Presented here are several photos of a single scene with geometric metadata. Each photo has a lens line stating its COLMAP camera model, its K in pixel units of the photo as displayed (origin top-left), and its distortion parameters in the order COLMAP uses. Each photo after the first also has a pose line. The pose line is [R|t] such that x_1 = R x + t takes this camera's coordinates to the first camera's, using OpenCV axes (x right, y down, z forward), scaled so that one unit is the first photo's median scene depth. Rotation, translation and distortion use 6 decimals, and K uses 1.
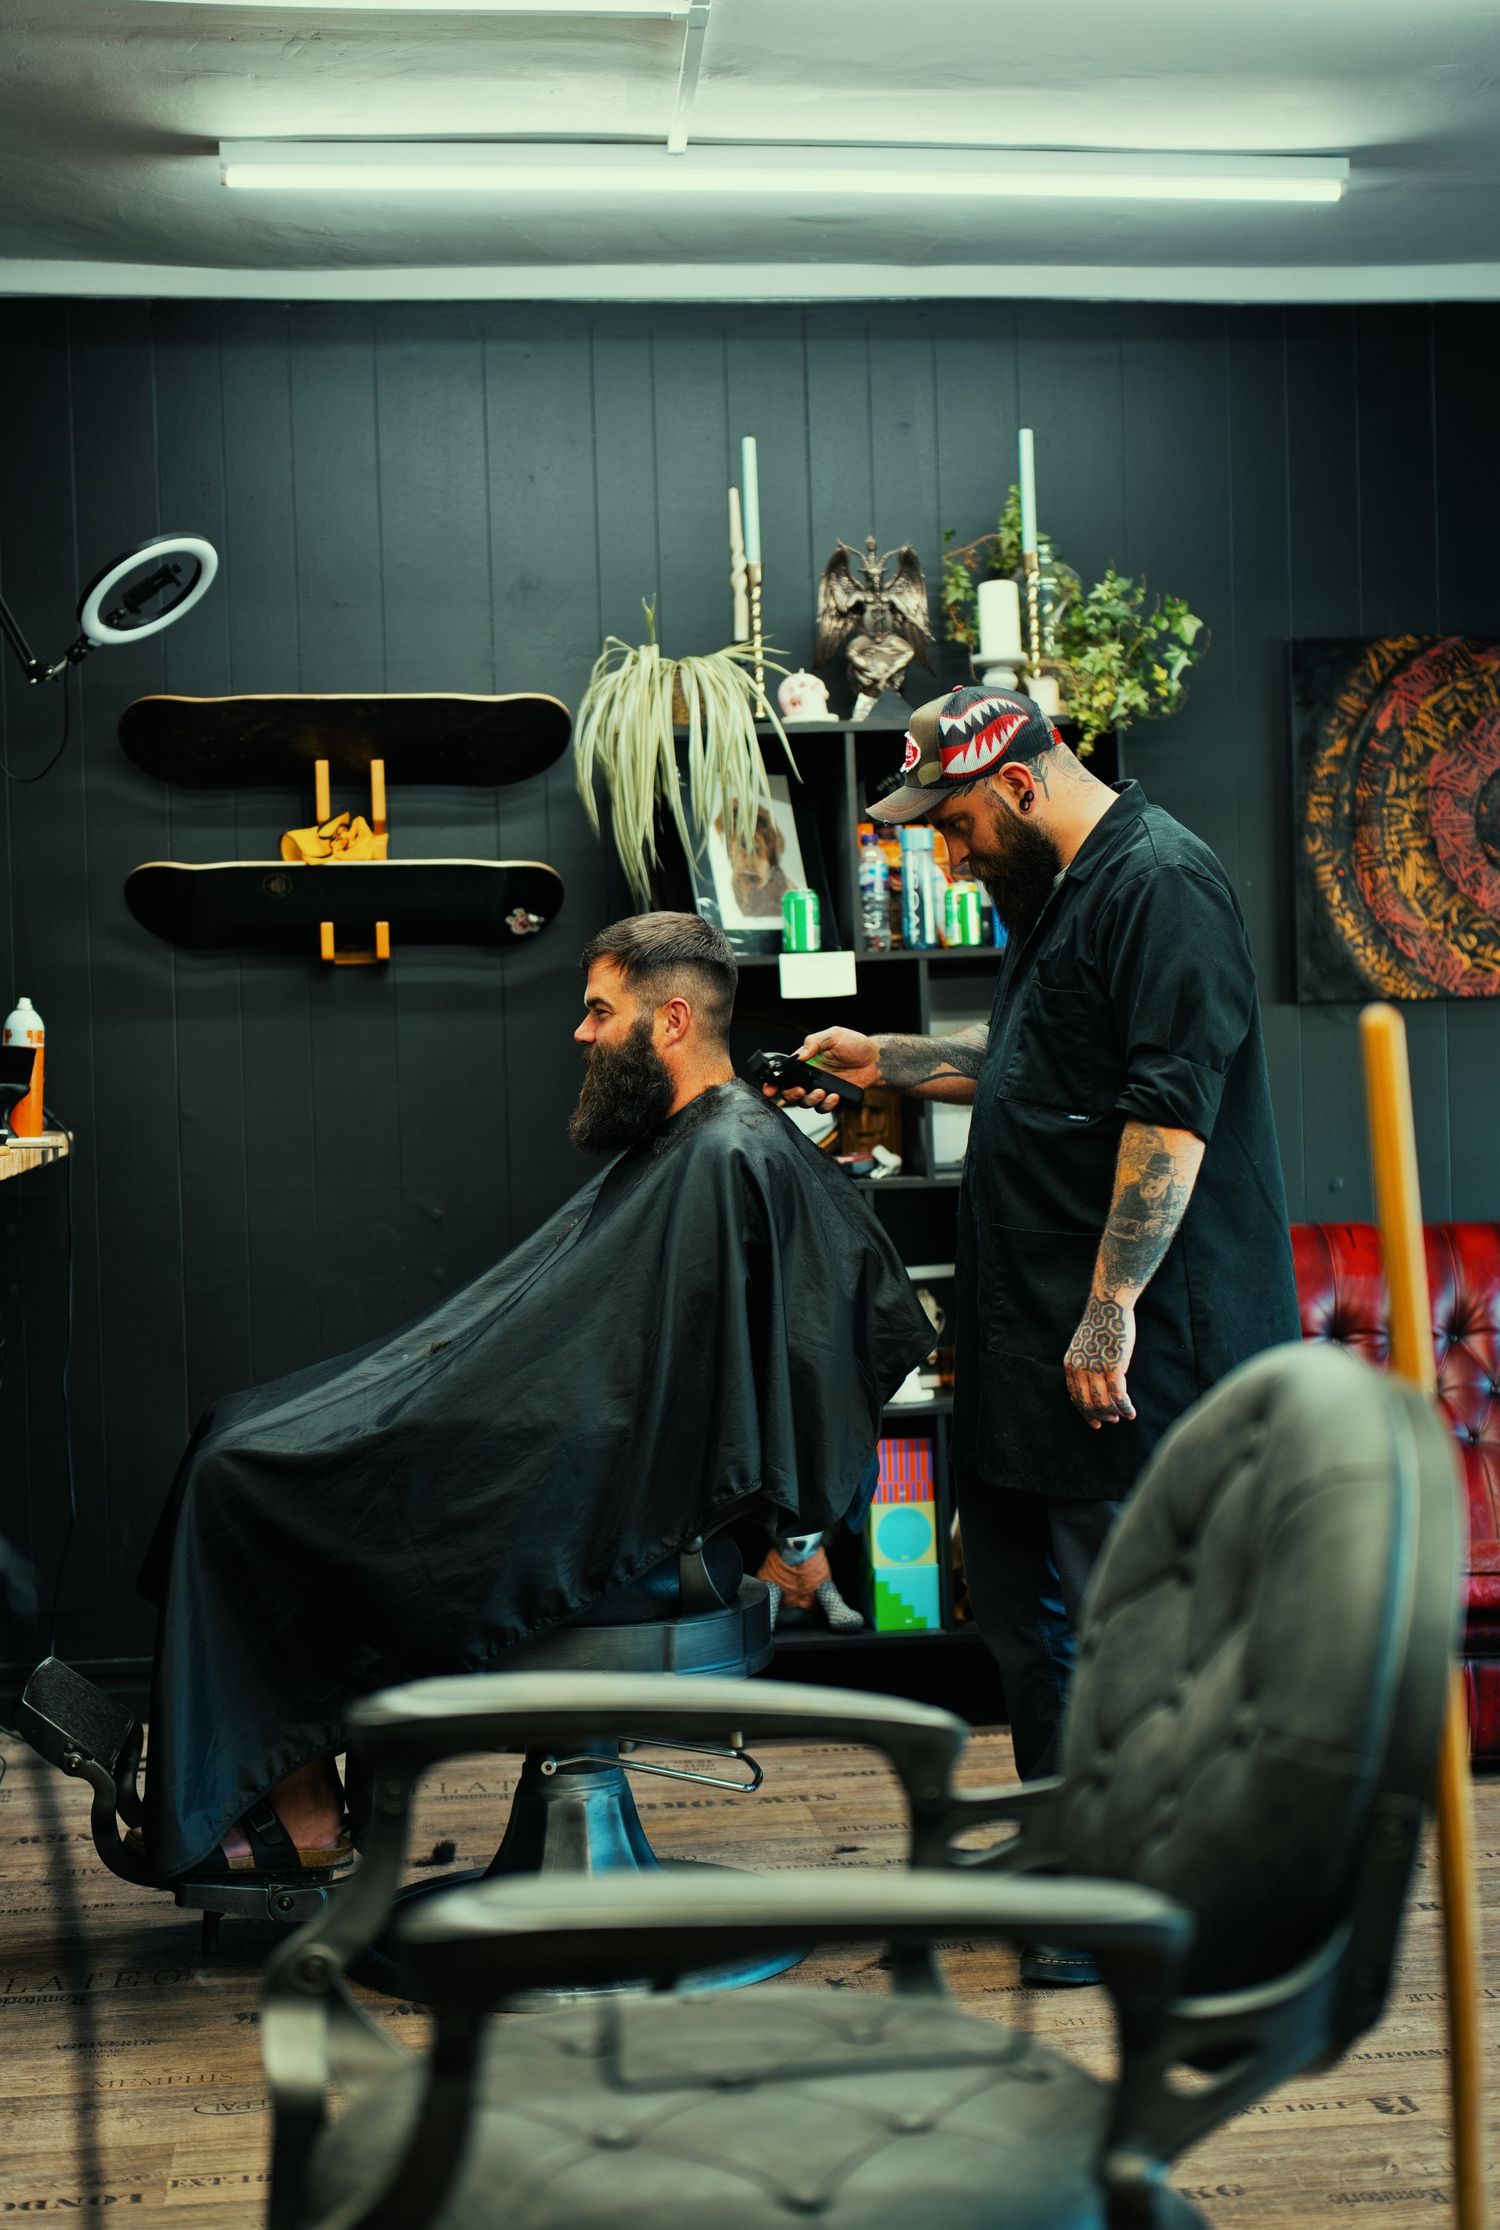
lens RADIAL K [[2988.0, 0, 752.3], [0, 2988.0, 1114.8], [0, 0, 1]] dist [-0.006583, 0.000000]
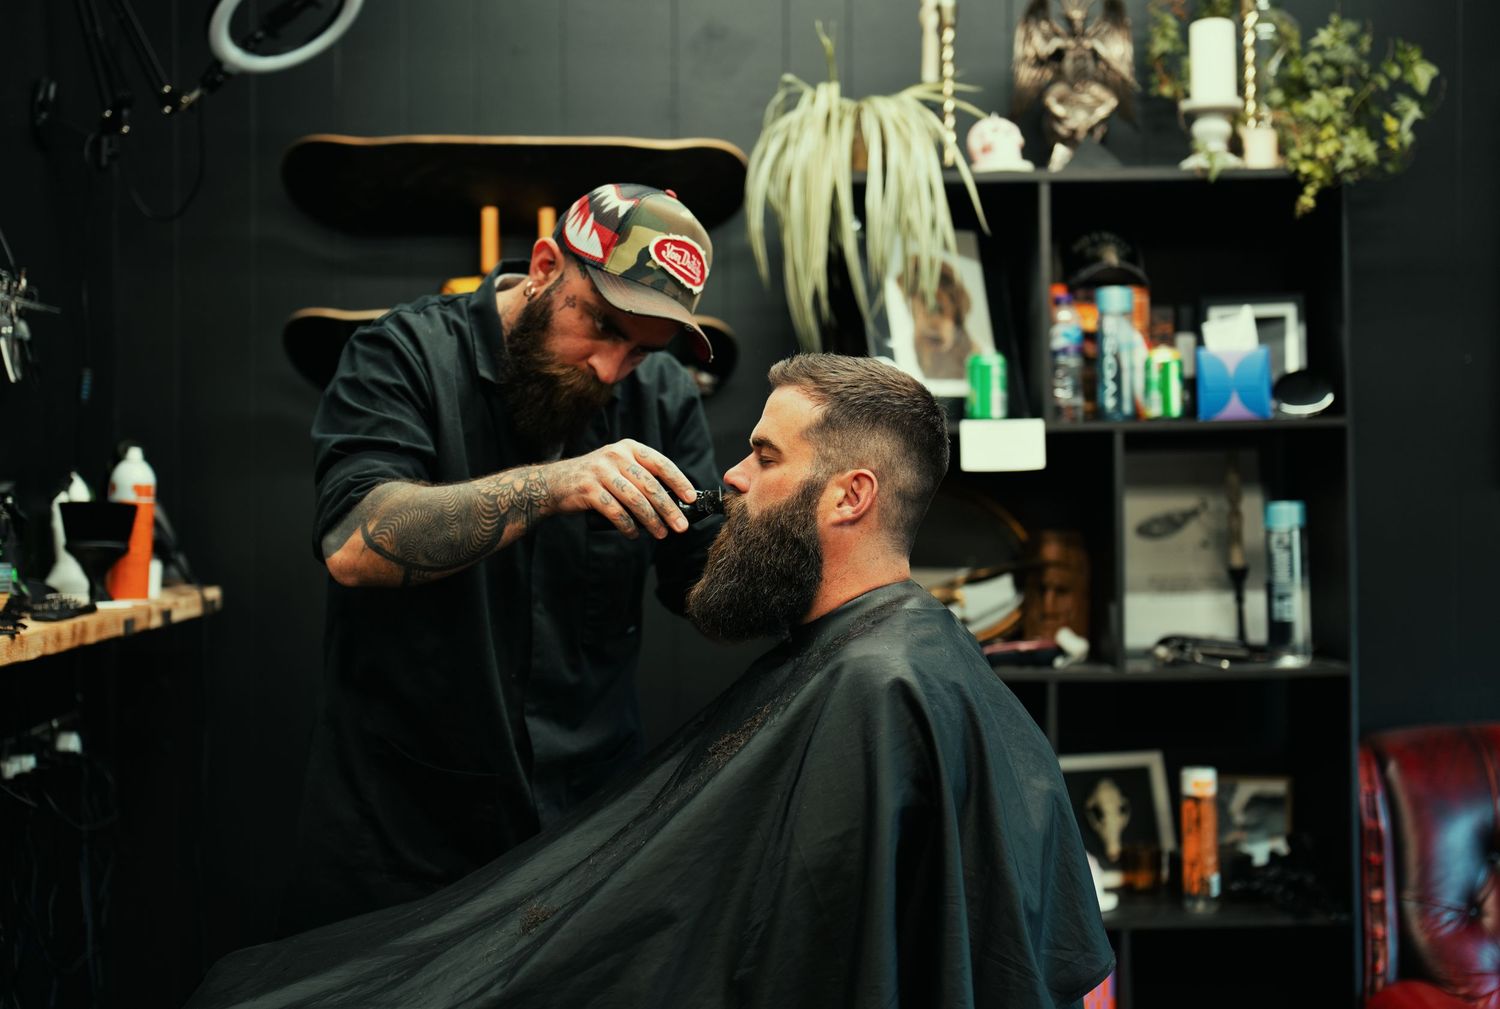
lens RADIAL K [[2009.9, 0, 752.2], [0, 2009.9, 503.9], [0, 0, 1]] dist [-0.006583, 0.000000]
pose [[0.994014, 0.028432, -0.105491, 0.010912], [-0.029978, 0.999465, -0.013099, -0.018061], [0.105062, 0.016183, 0.994334, 0.373518]]
